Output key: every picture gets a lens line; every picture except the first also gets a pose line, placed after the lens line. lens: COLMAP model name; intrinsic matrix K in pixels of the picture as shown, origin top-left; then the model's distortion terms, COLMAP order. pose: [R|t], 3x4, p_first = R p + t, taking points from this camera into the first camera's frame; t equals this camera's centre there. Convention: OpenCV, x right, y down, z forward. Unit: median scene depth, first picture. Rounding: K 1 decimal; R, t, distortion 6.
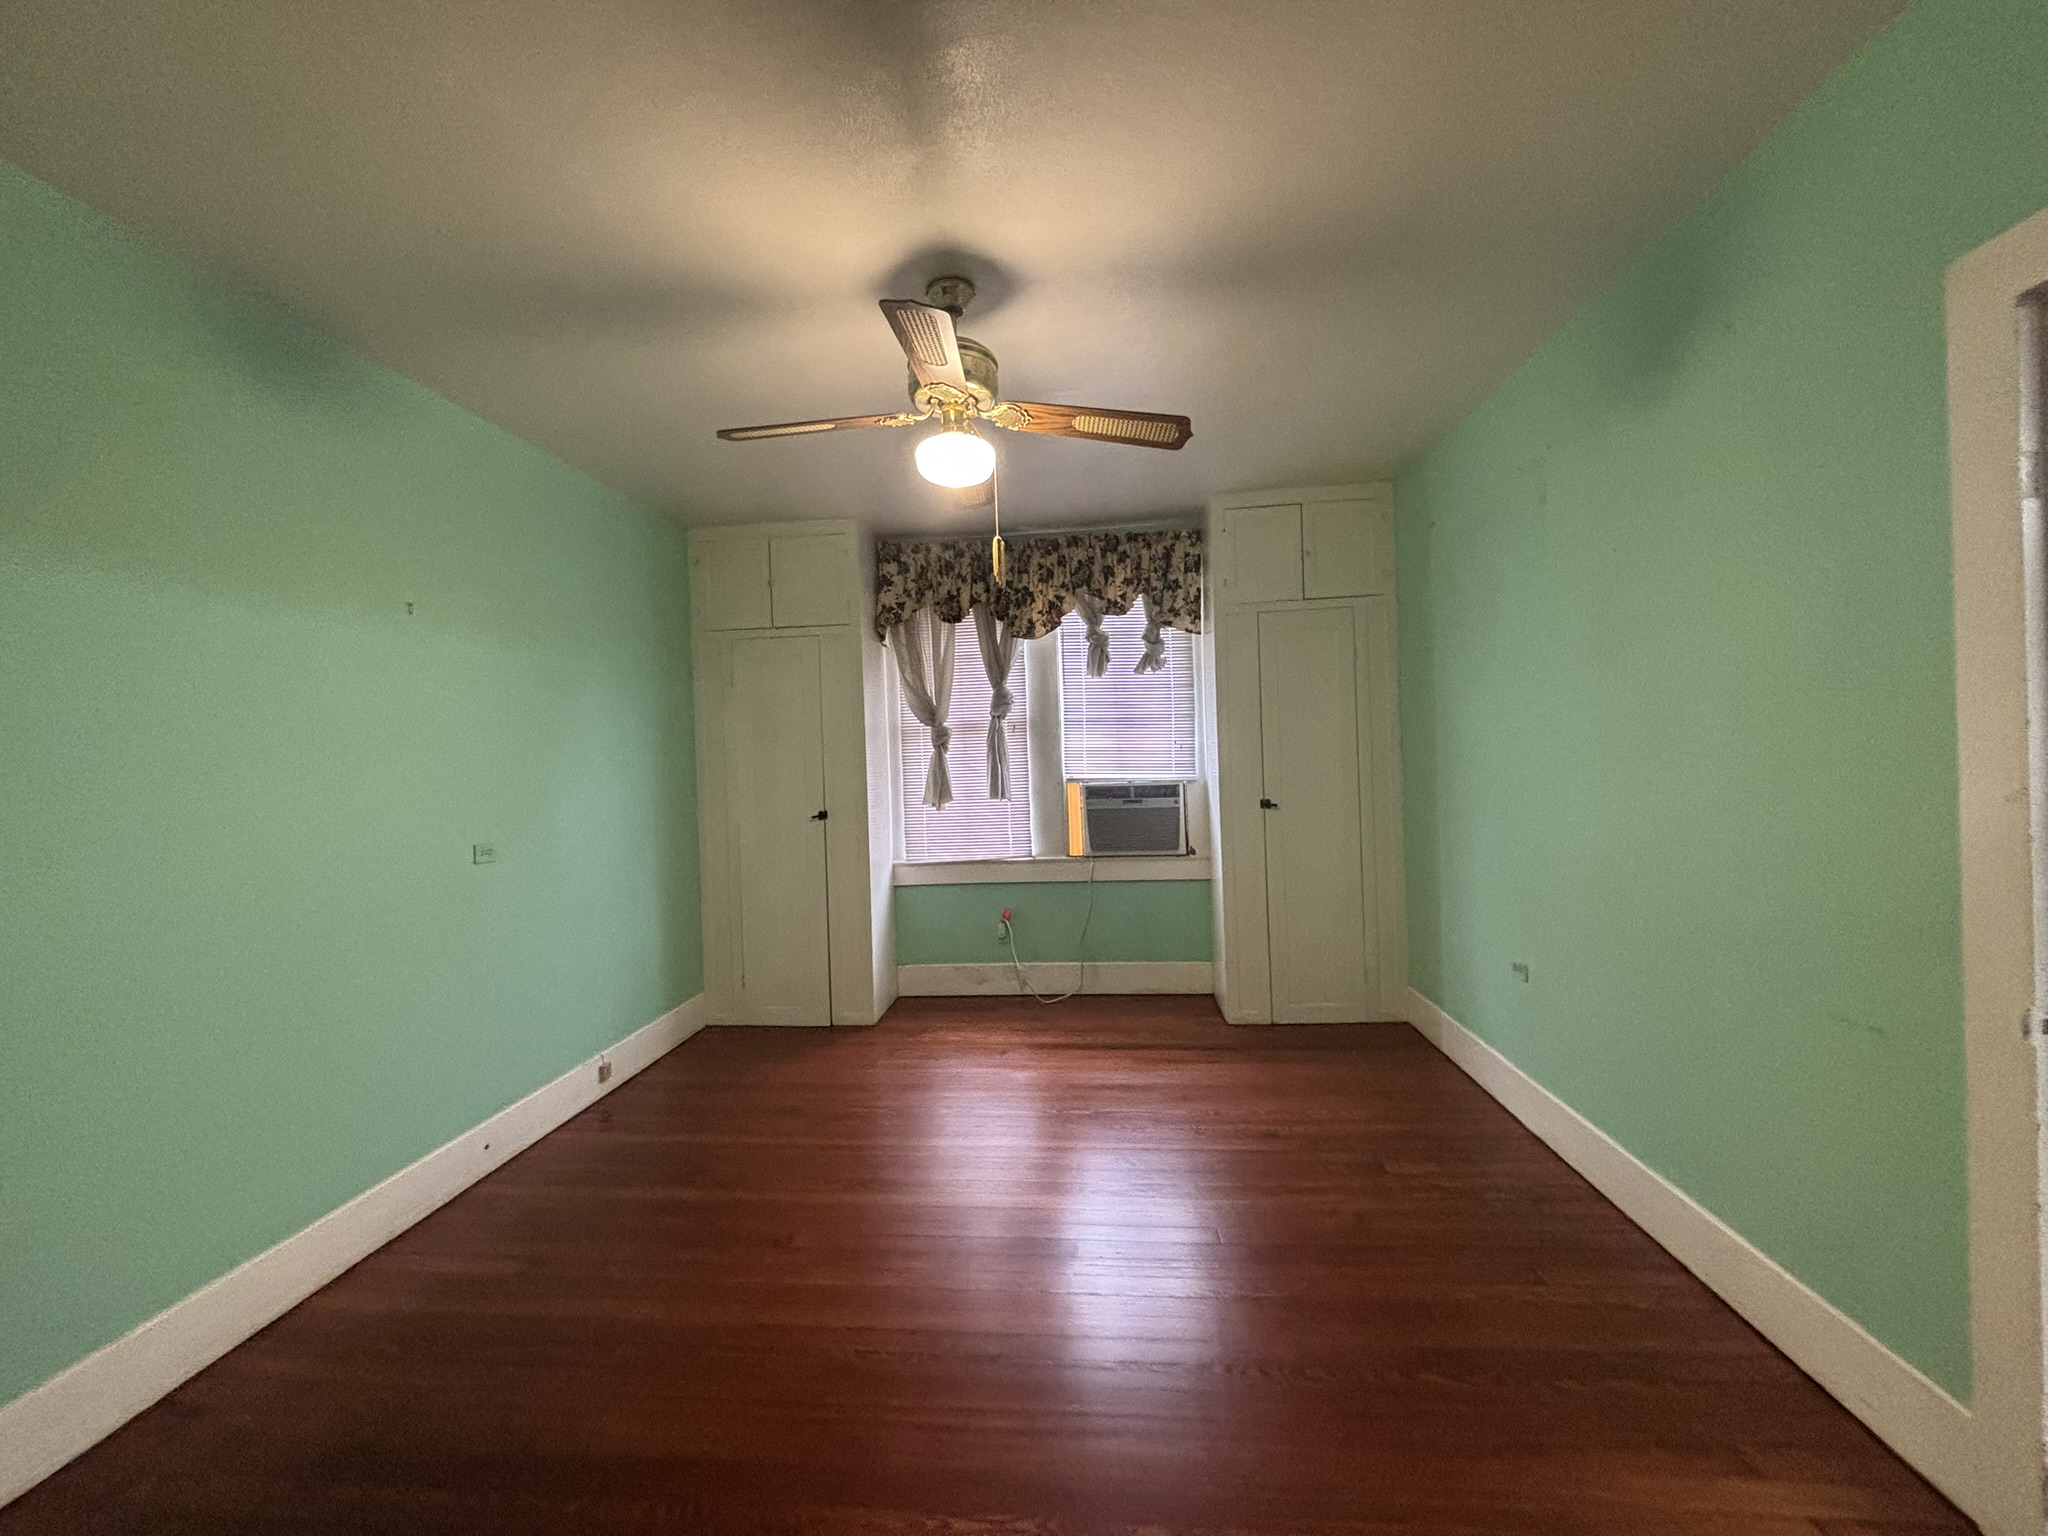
lens RADIAL K [[830.0, 0, 1011.3], [0, 830.0, 778.1], [0, 0, 1]] dist [0.007535, -0.001592]
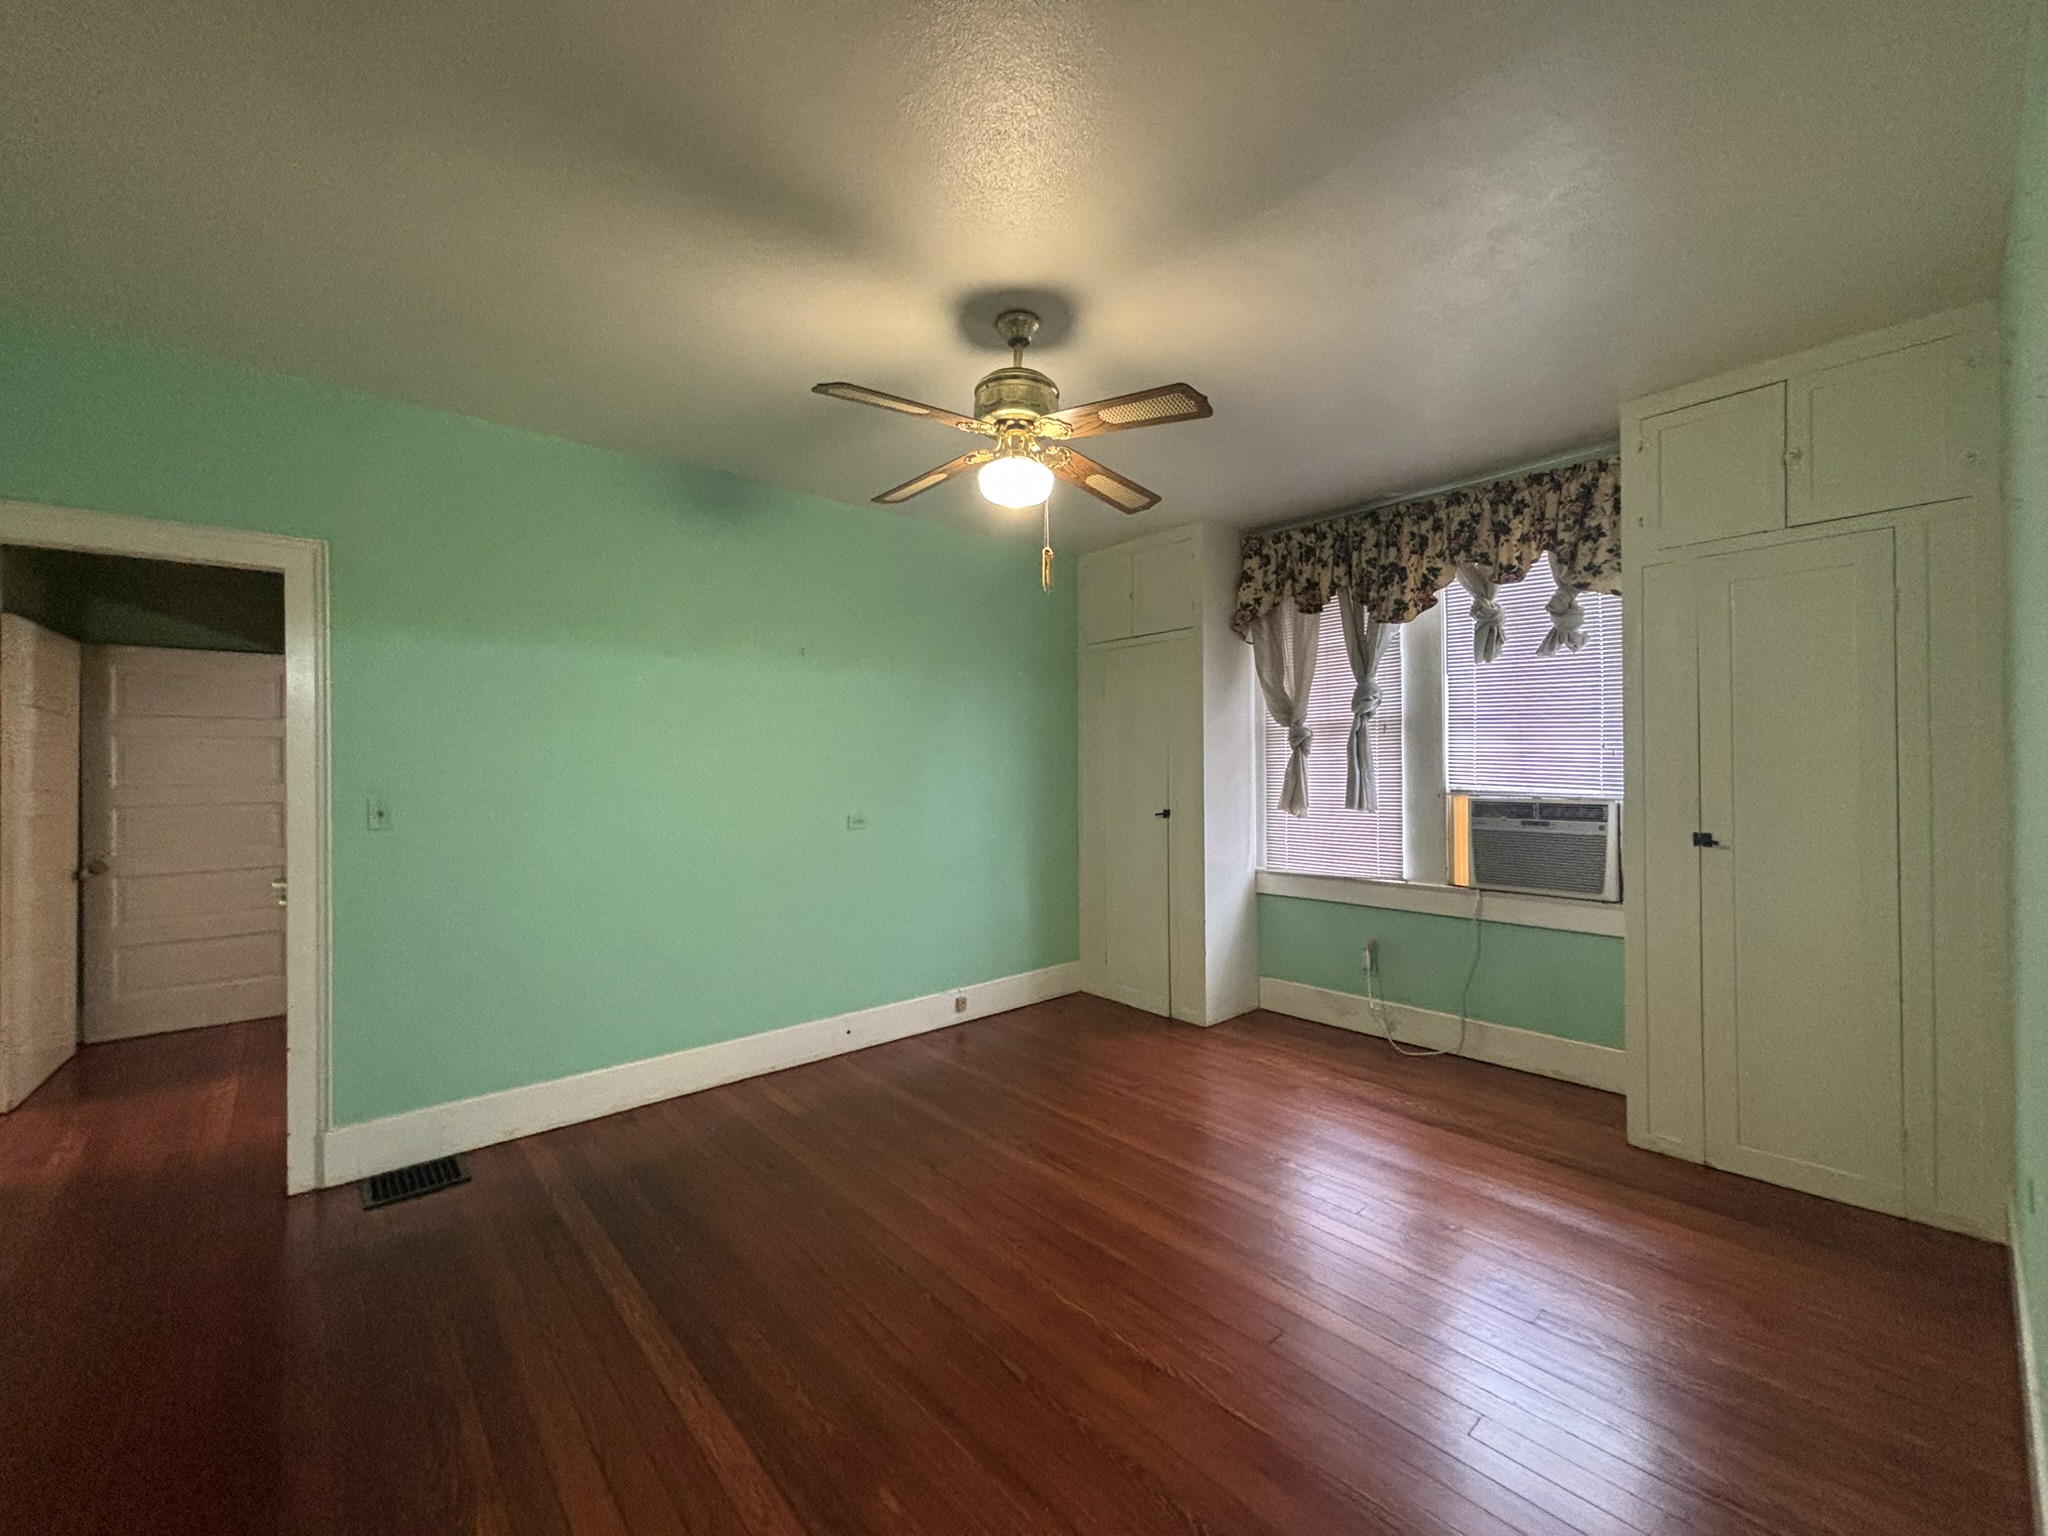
lens RADIAL K [[830.0, 0, 1011.6], [0, 830.0, 779.8], [0, 0, 1]] dist [0.007535, -0.001592]
pose [[0.728569, 0.039322, -0.683843, 0.324966], [-0.035170, 0.999182, 0.019984, -0.010475], [0.684069, 0.009491, 0.729355, 0.107926]]
